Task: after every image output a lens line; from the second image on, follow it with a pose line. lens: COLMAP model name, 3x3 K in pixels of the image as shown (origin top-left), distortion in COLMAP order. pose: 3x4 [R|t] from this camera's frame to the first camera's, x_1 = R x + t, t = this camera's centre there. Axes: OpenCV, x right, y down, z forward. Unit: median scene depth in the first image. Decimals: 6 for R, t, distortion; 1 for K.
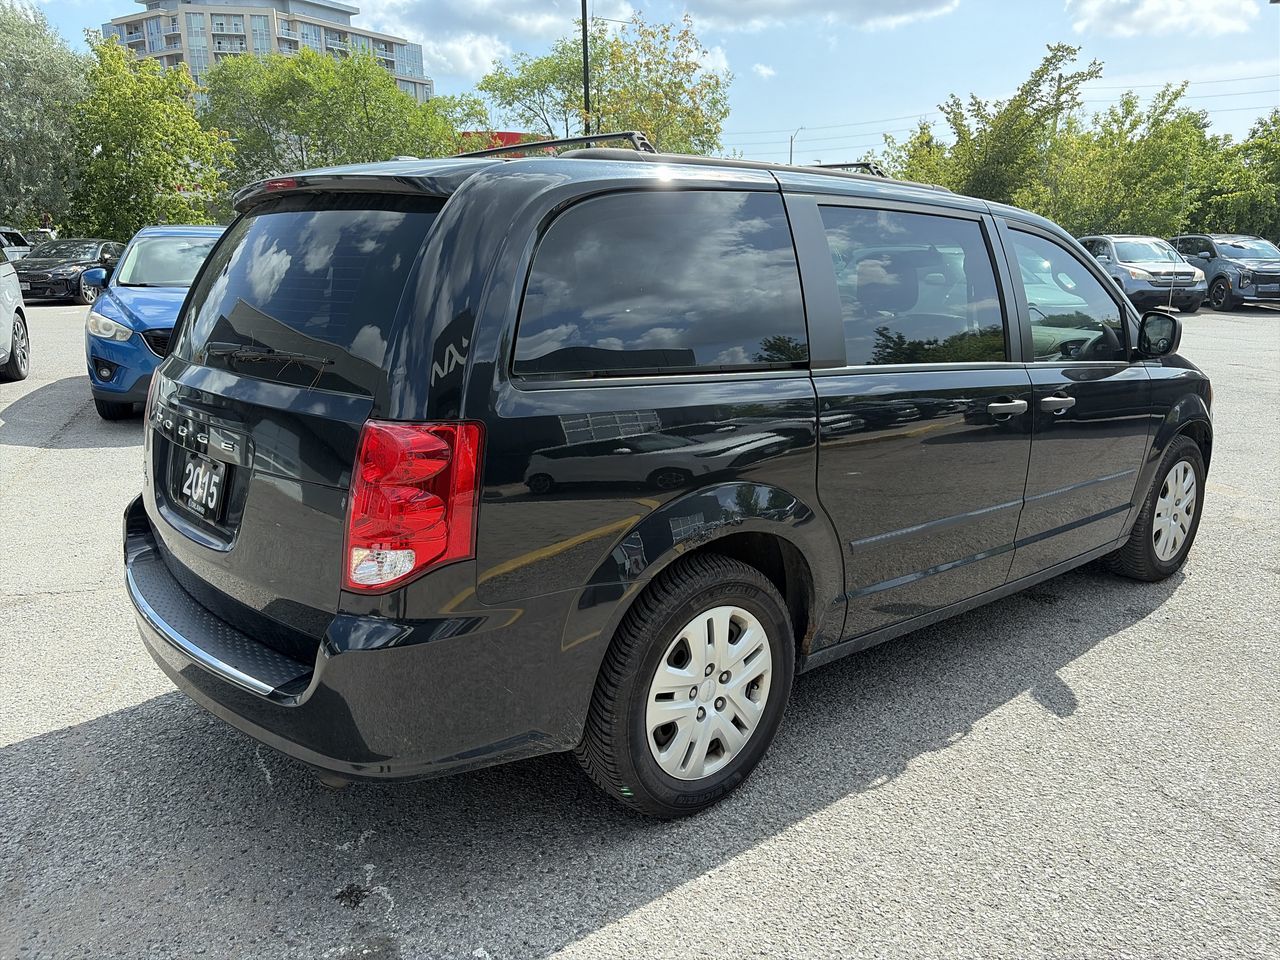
lens RADIAL K [[960.8, 0, 640.0], [0, 960.8, 480.0], [0, 0, 1]] dist [0.051087, -0.053220]
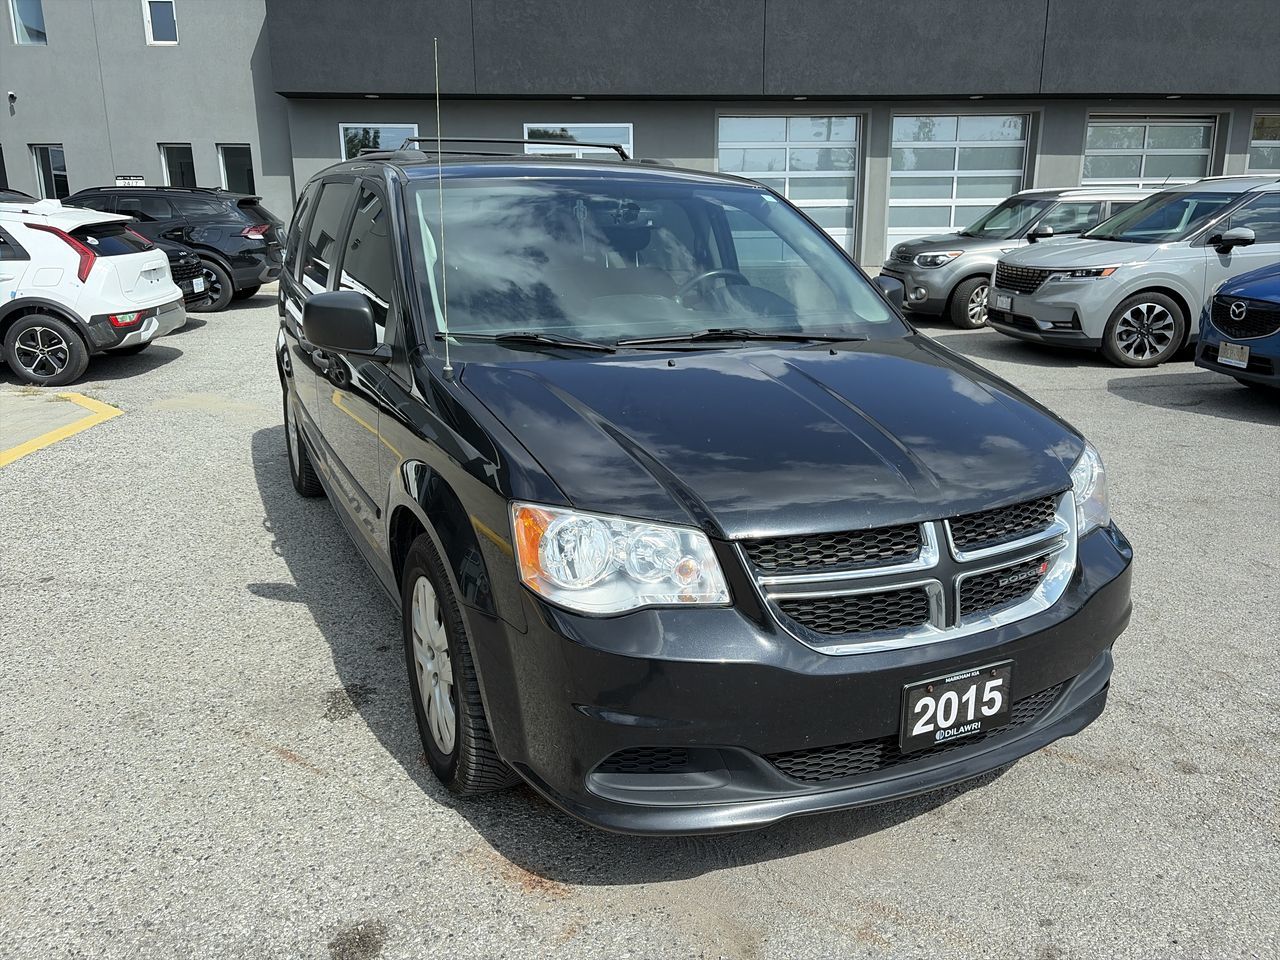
lens RADIAL K [[970.3, 0, 639.2], [0, 970.3, 475.1], [0, 0, 1]] dist [0.052492, -0.058404]
pose [[-0.268613, 0.241670, -0.932439, 1.556928], [-0.218872, 0.927382, 0.303411, -0.410590], [0.938052, 0.285585, -0.196212, 1.809822]]
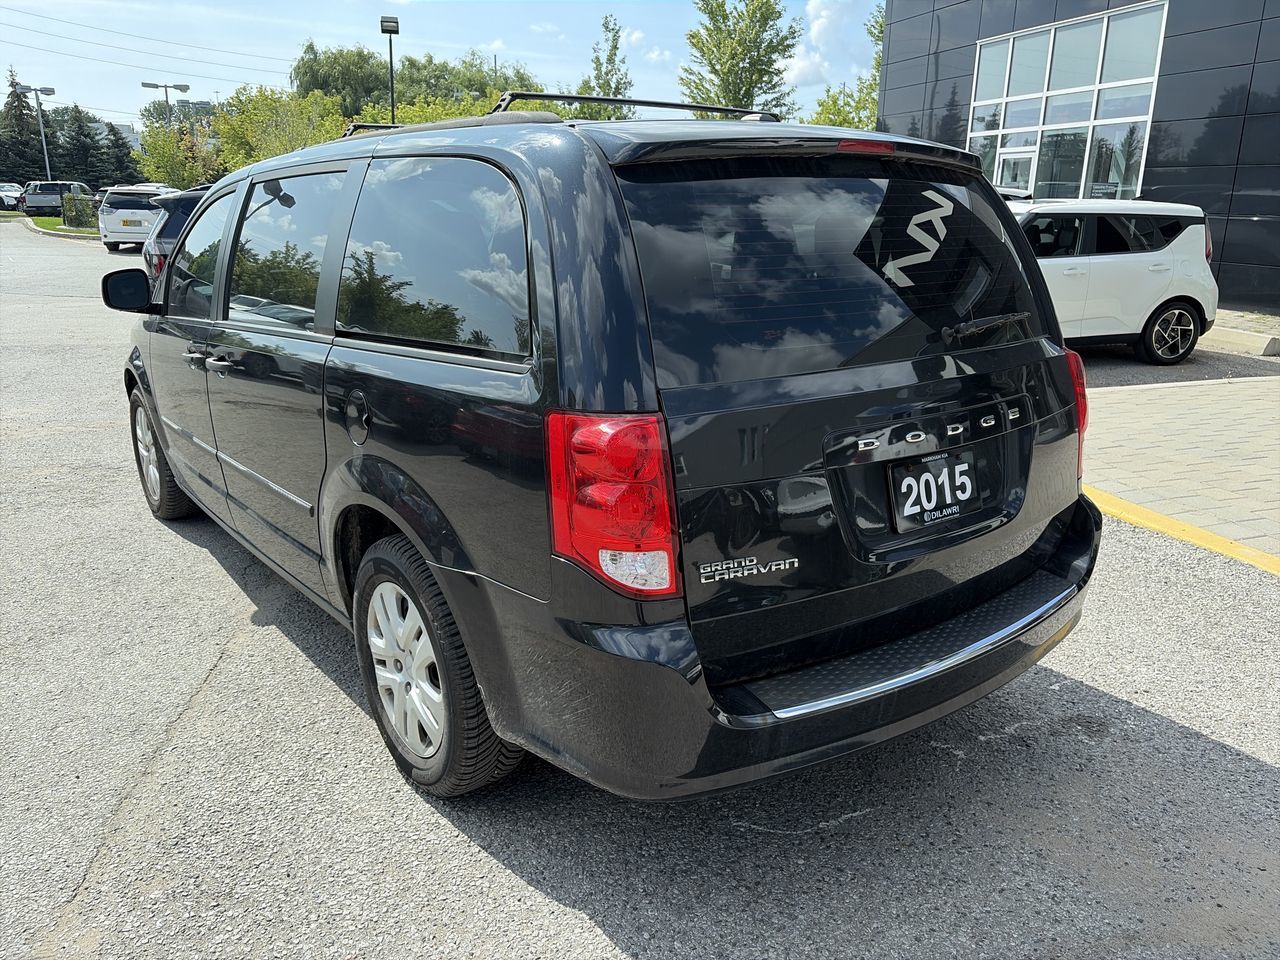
lens RADIAL K [[973.5, 0, 634.3], [0, 973.5, 479.8], [0, 0, 1]] dist [0.043987, -0.044042]
pose [[0.078612, -0.269300, 0.959843, -1.117317], [0.222600, 0.943254, 0.246414, -0.239451], [-0.971735, 0.194290, 0.134097, 0.957118]]
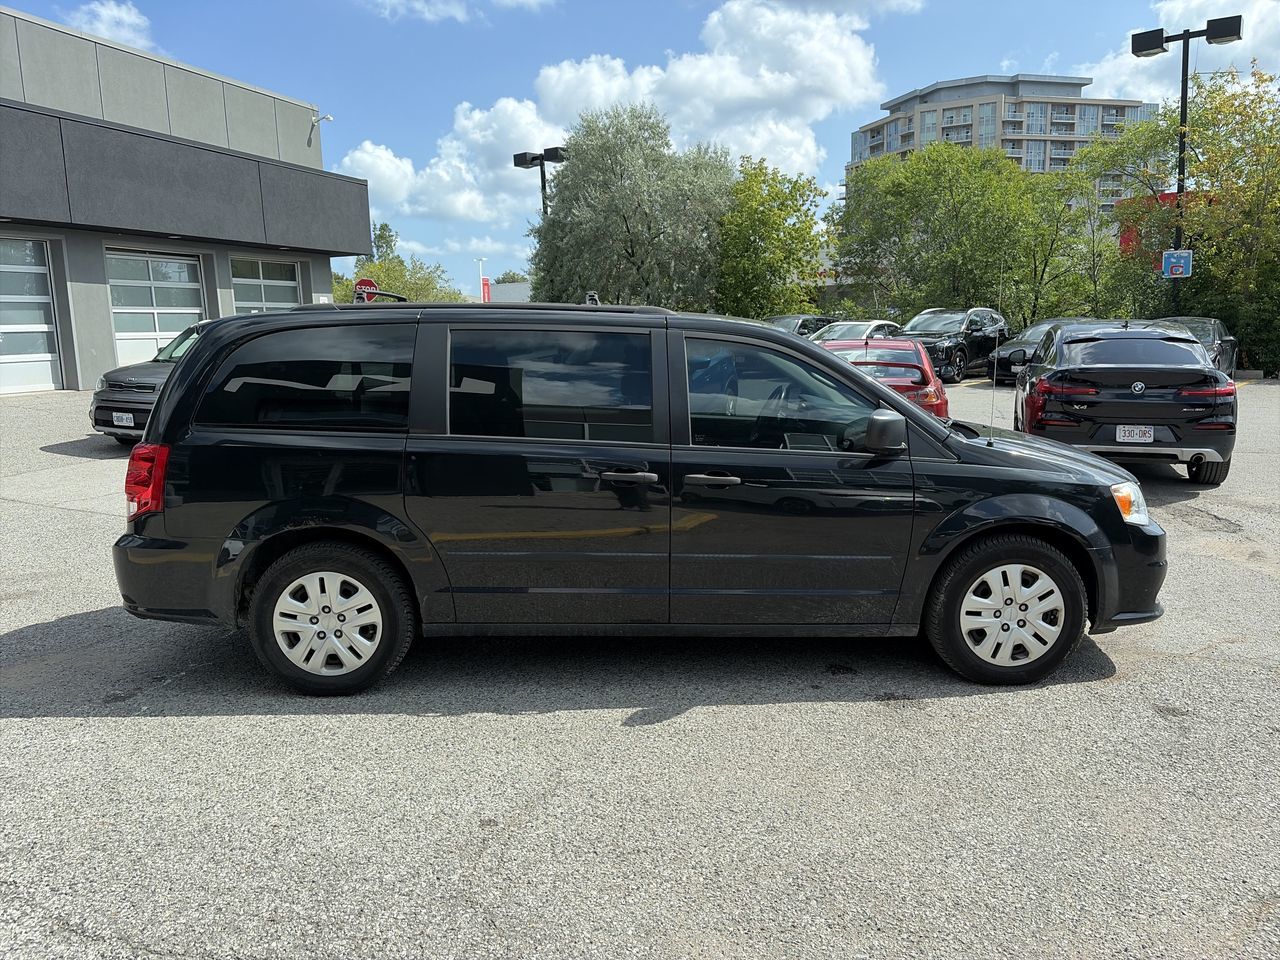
lens RADIAL K [[963.8, 0, 649.5], [0, 963.8, 479.4], [0, 0, 1]] dist [0.024256, -0.009177]
pose [[0.772829, 0.083499, -0.629097, 1.312434], [-0.128395, 0.991378, -0.026147, -0.045529], [0.621490, 0.100981, 0.776887, 0.024480]]
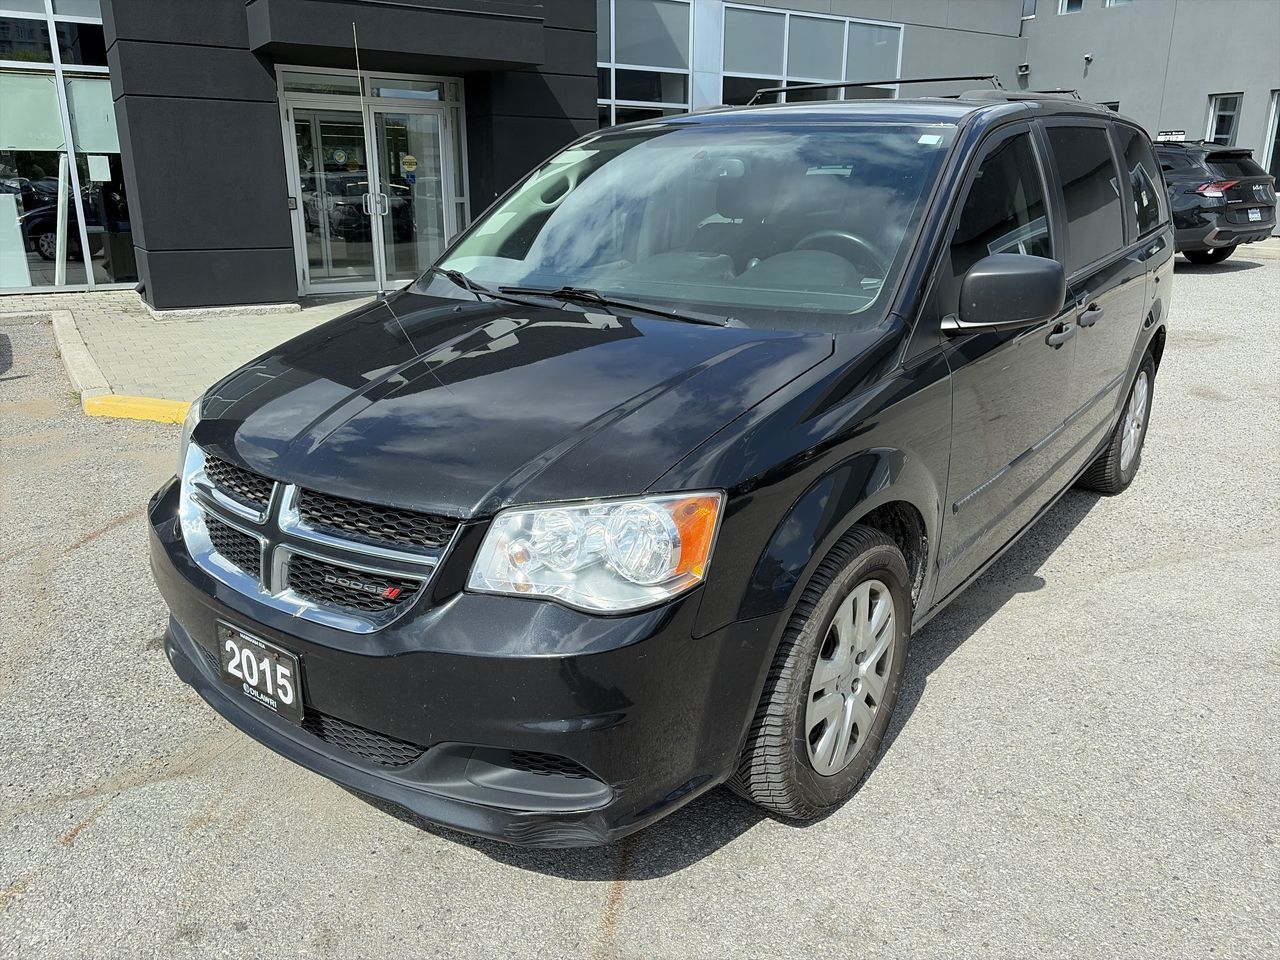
lens RADIAL K [[973.5, 0, 634.3], [0, 973.5, 479.8], [0, 0, 1]] dist [0.043987, -0.044042]
pose [[-0.980017, 0.059934, -0.189669, 0.732044], [-0.043131, 0.866814, 0.496763, -0.564843], [0.194181, 0.495017, -0.846907, 2.511862]]
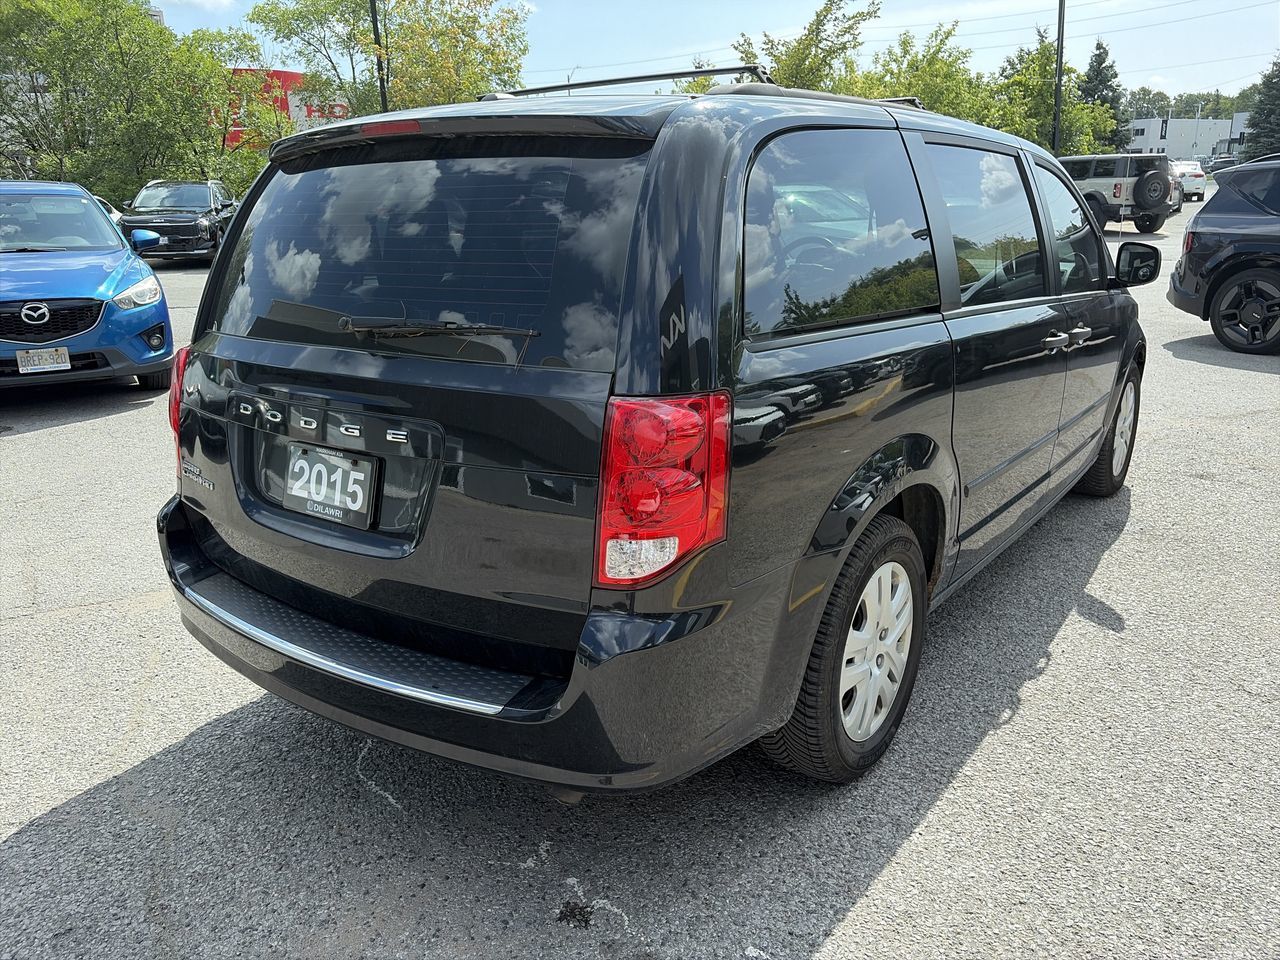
lens RADIAL K [[958.8, 0, 634.7], [0, 958.8, 485.7], [0, 0, 1]] dist [0.062873, -0.065264]
pose [[0.976500, -0.085553, 0.197810, -0.297470], [0.073721, 0.995063, 0.066439, -0.025544], [-0.202518, -0.050295, 0.977986, 0.084752]]
